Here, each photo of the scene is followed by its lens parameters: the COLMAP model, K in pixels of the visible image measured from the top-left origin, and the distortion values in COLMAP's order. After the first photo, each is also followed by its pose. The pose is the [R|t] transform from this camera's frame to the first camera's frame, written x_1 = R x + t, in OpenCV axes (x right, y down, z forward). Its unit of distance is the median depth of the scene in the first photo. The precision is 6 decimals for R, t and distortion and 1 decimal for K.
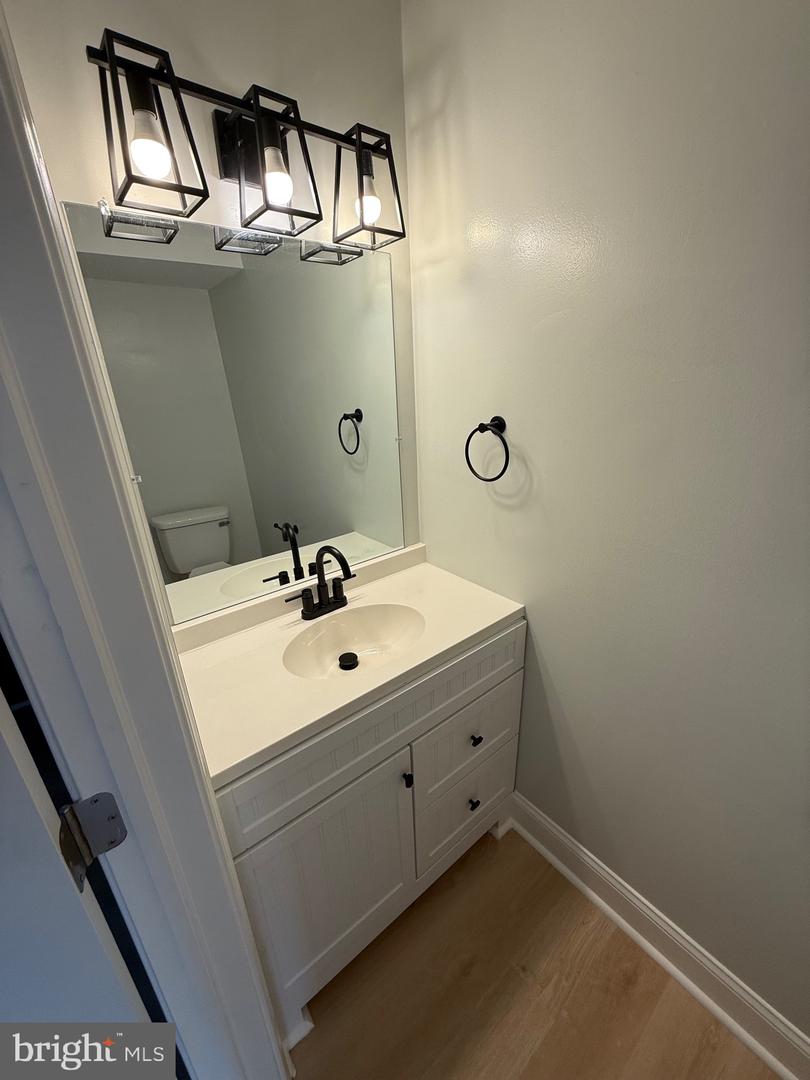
lens RADIAL K [[430.4, 0, 406.4], [0, 430.4, 539.9], [0, 0, 1]] dist [-0.000870, 0.000192]
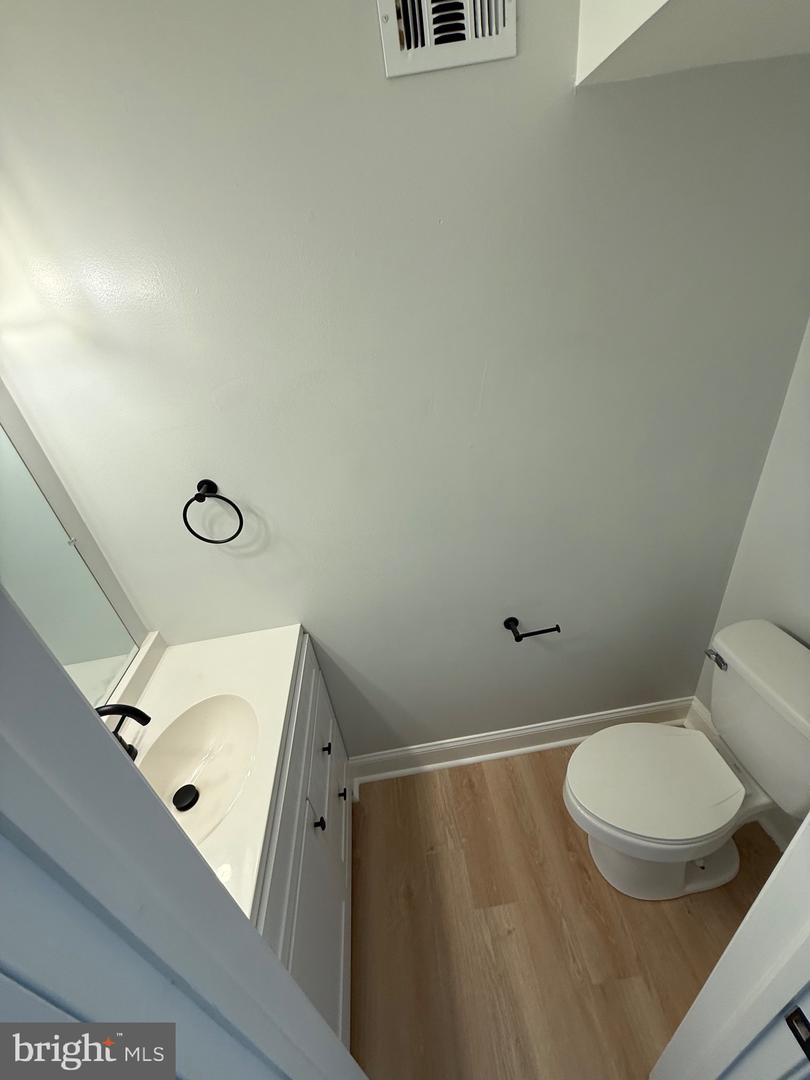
lens RADIAL K [[430.4, 0, 409.6], [0, 430.4, 536.0], [0, 0, 1]] dist [-0.000870, 0.000192]
pose [[0.537528, -0.445474, 0.715973, -0.280199], [0.398354, 0.882500, 0.250016, -0.219857], [-0.743221, 0.150820, 0.651825, 0.024382]]
